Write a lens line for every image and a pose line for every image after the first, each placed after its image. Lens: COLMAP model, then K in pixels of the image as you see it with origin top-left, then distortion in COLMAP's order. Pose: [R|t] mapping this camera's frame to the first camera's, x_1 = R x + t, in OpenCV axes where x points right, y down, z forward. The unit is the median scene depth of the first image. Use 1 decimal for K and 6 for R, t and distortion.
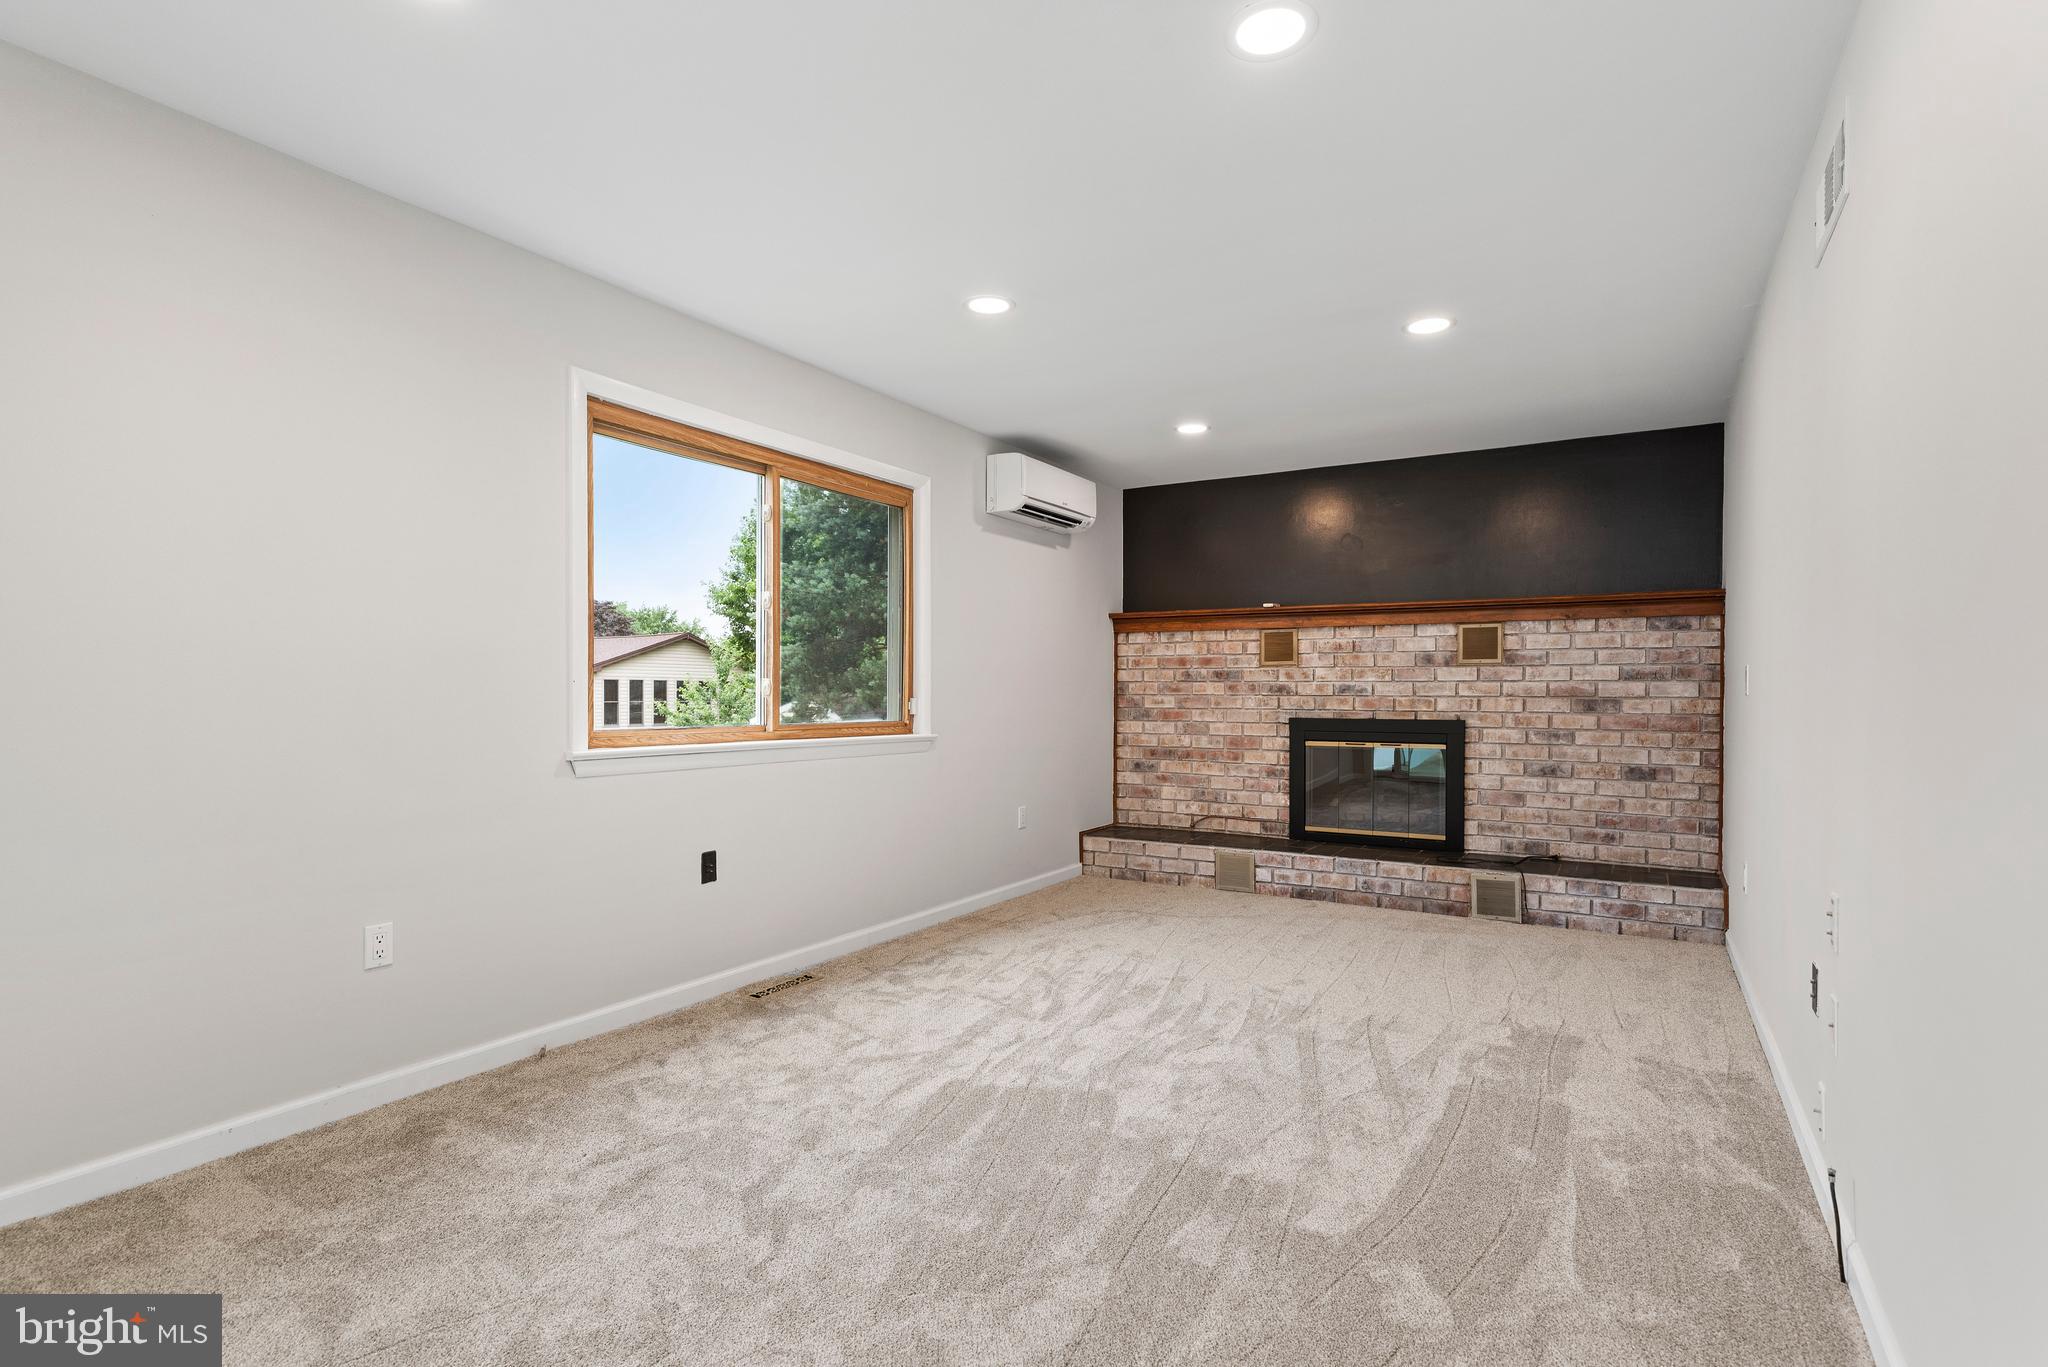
lens RADIAL K [[1005.0, 0, 1033.8], [0, 1005.0, 698.4], [0, 0, 1]] dist [0.000740, -0.000968]
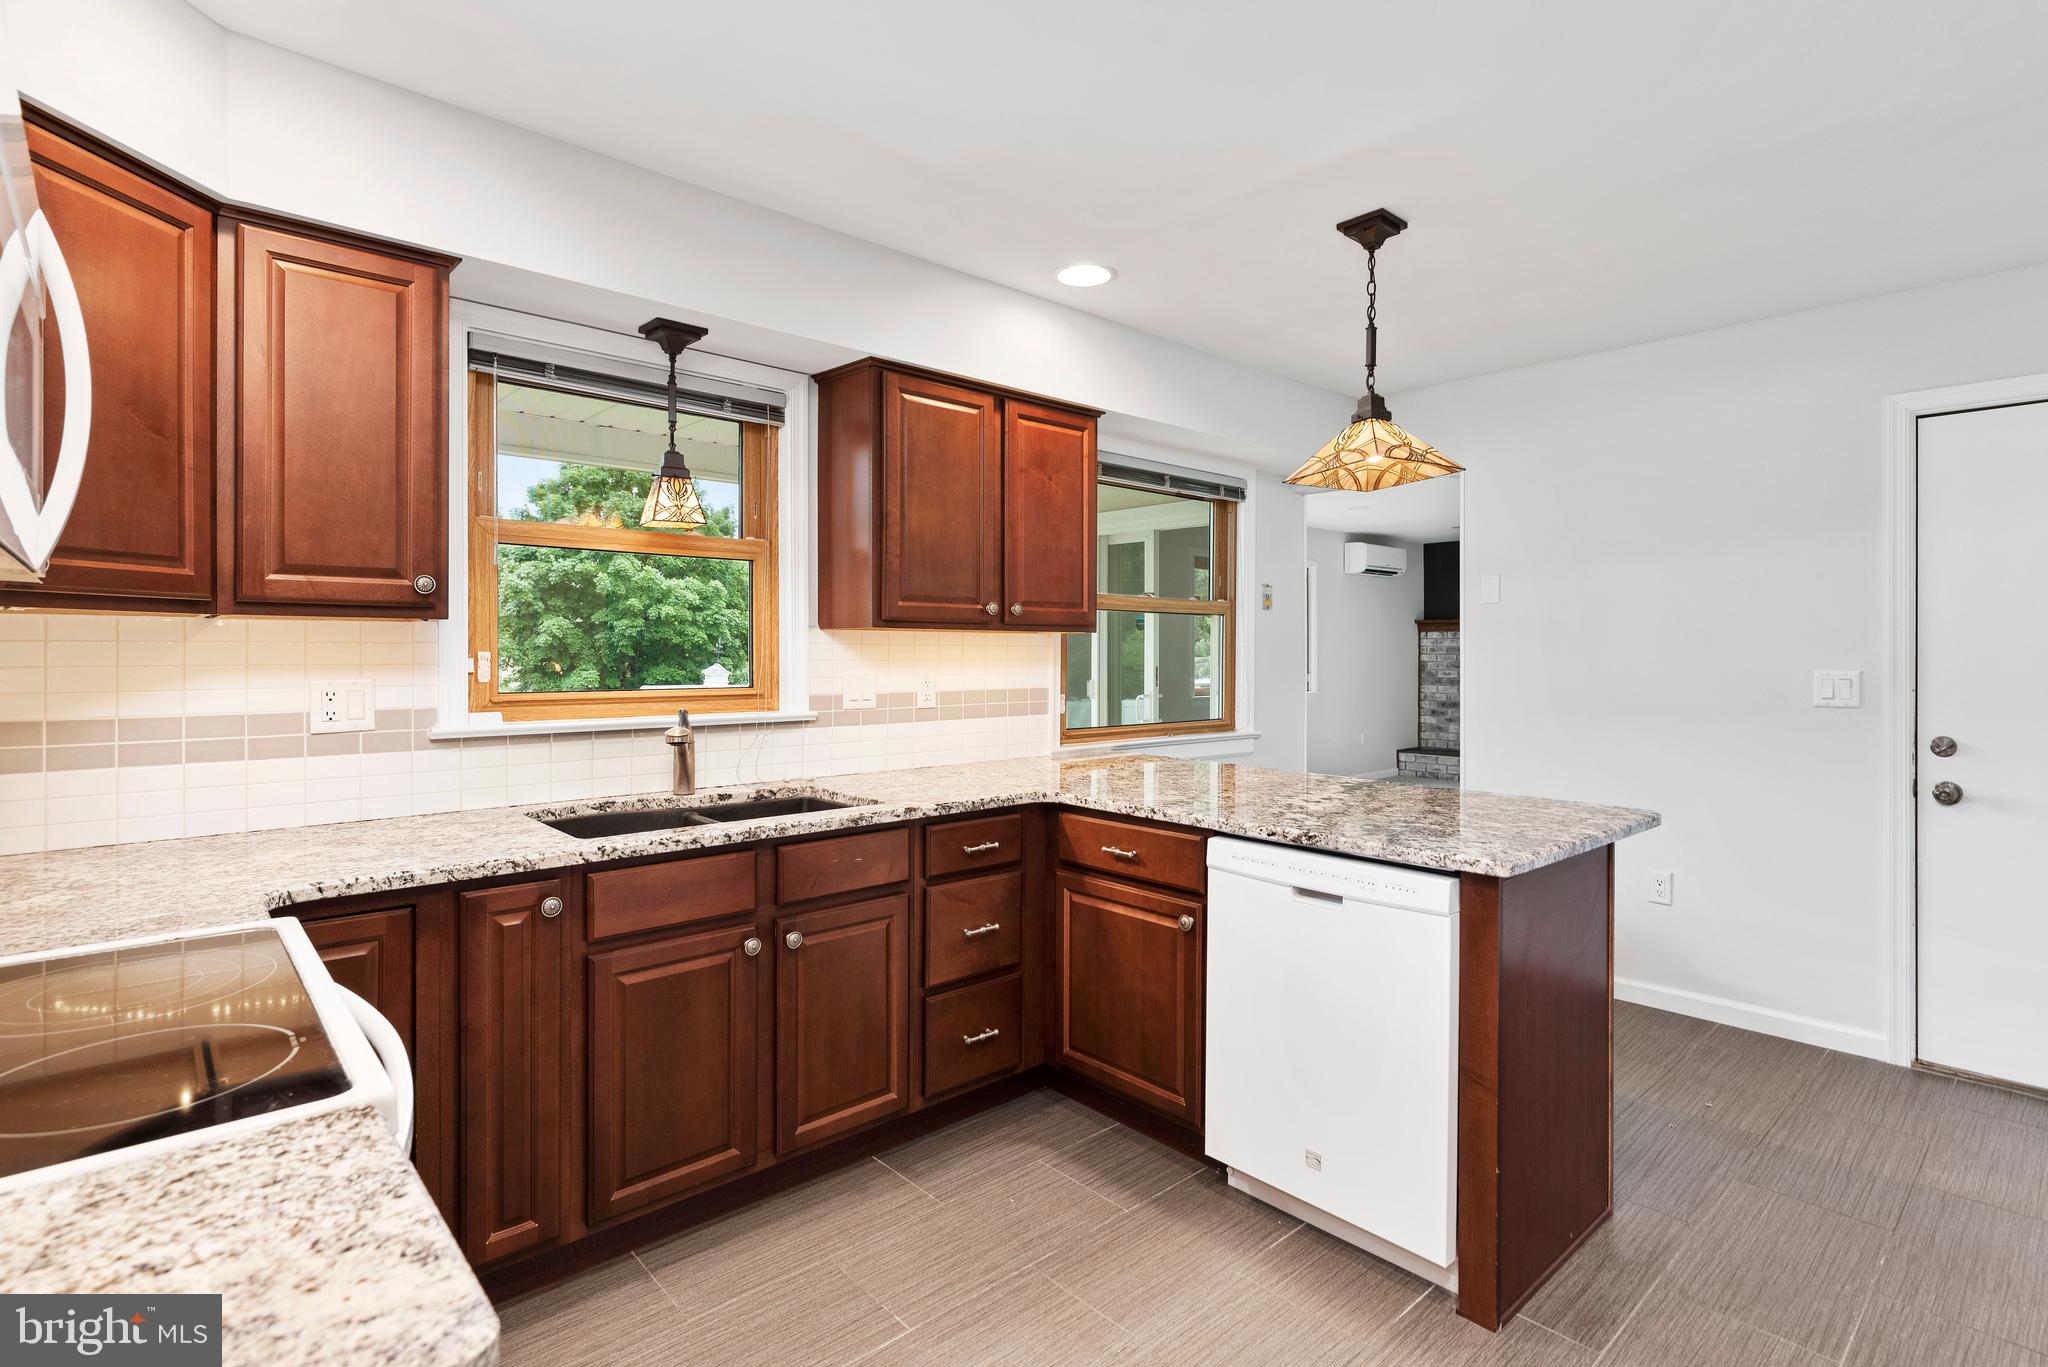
lens RADIAL K [[1005.0, 0, 1039.5], [0, 1005.0, 654.6], [0, 0, 1]] dist [0.000740, -0.000968]
pose [[0.959689, -0.003305, -0.281046, -0.053726], [0.002924, 0.999994, -0.001775, -0.026990], [0.281050, 0.000882, 0.959693, -0.770526]]
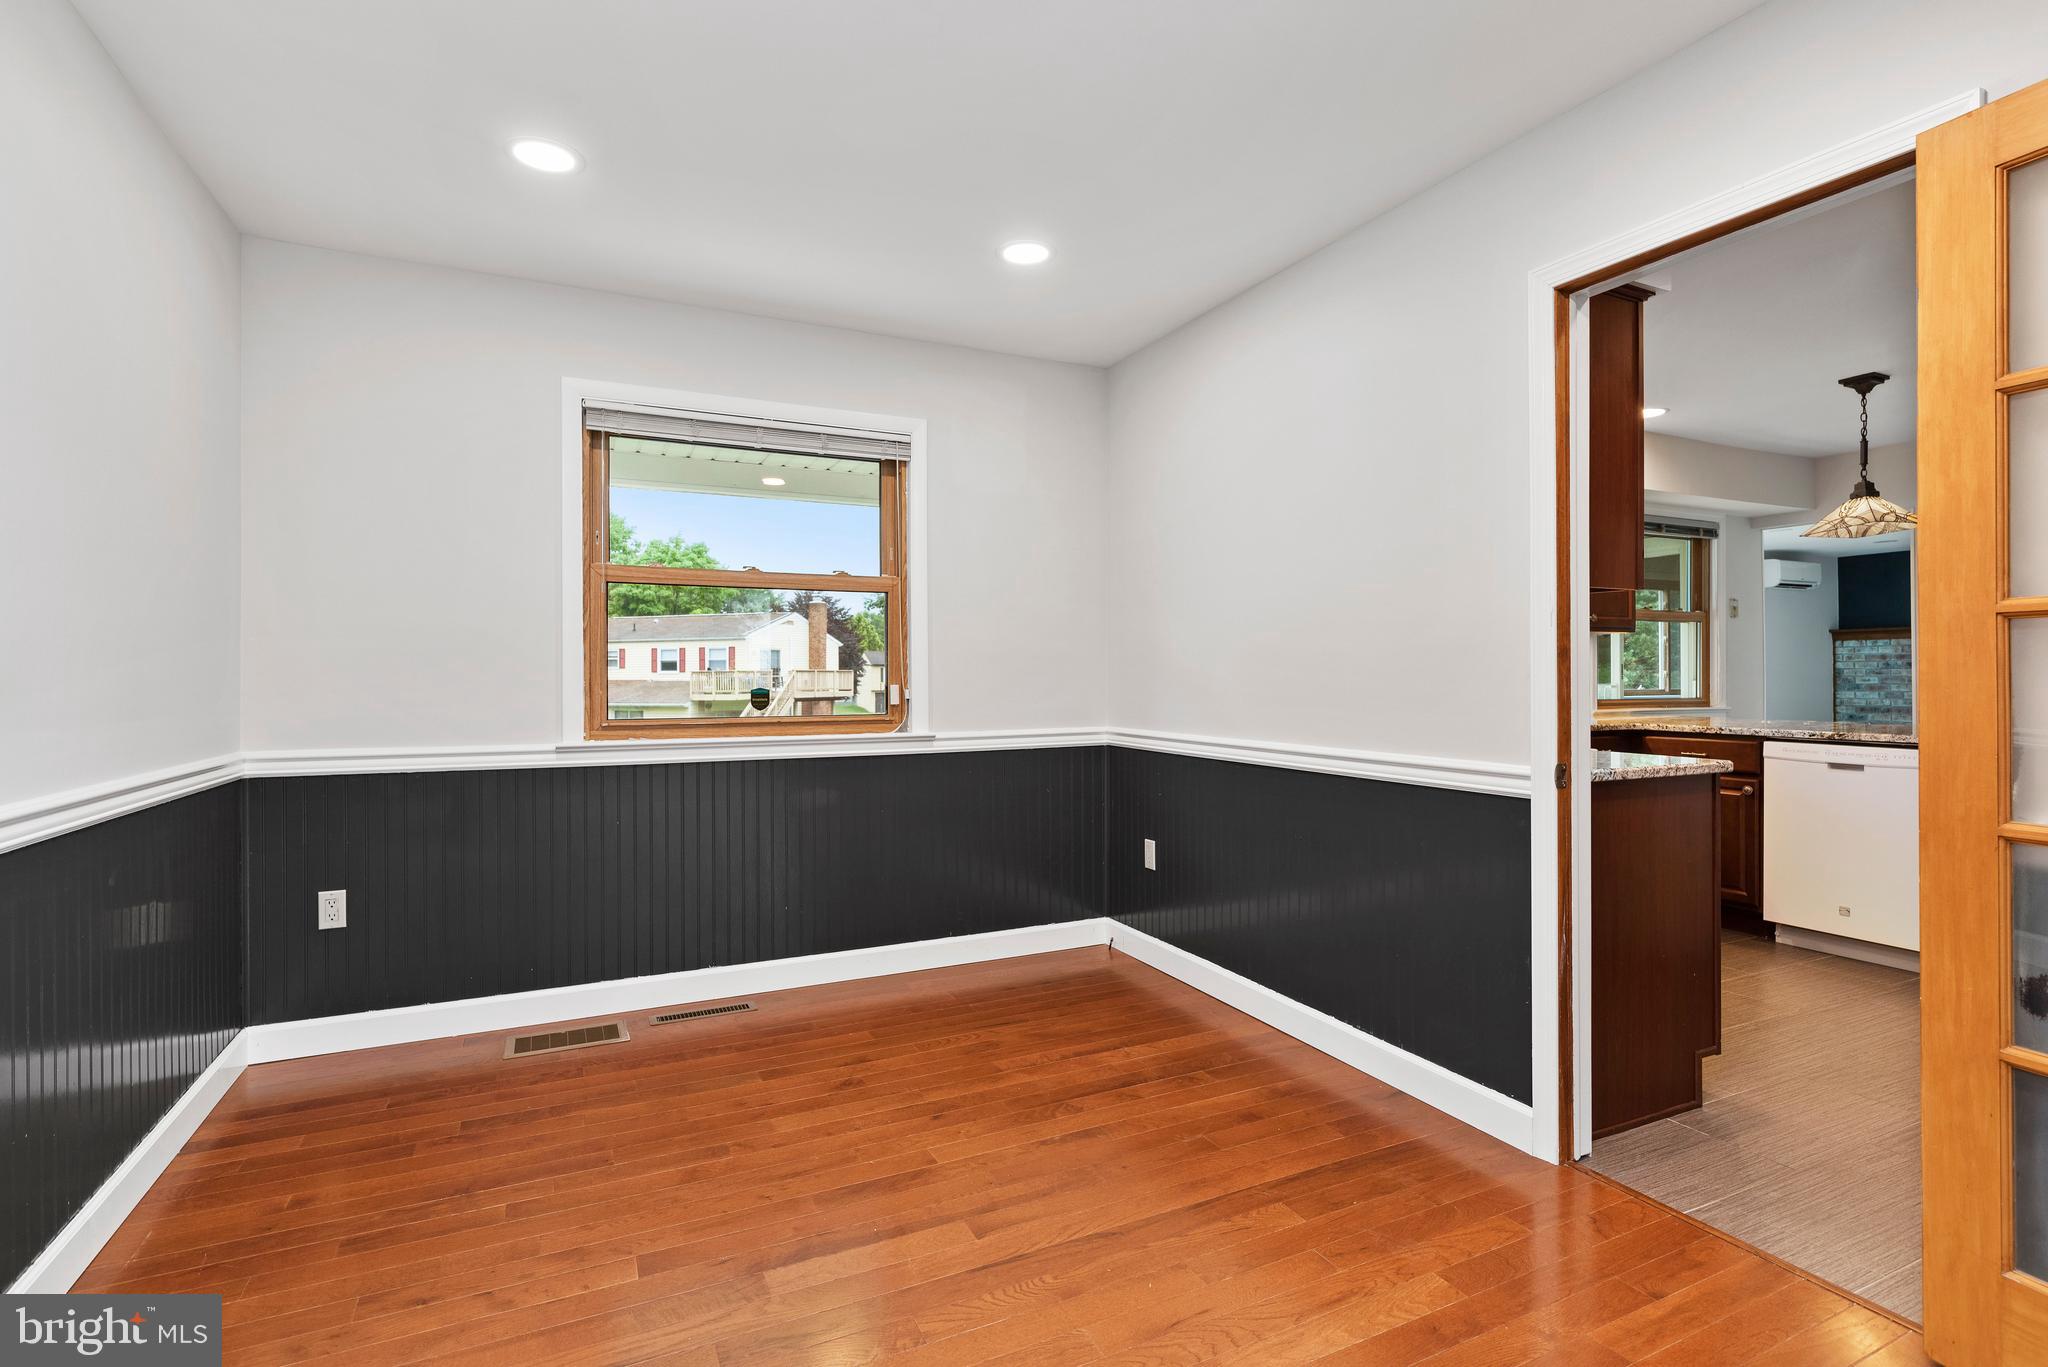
lens RADIAL K [[1005.0, 0, 1035.9], [0, 1005.0, 679.8], [0, 0, 1]] dist [0.000740, -0.000968]
pose [[0.842975, -0.011991, -0.537818, -0.150214], [0.009774, 0.999928, -0.006974, 0.001079], [0.537863, 0.000622, 0.843032, -1.227986]]
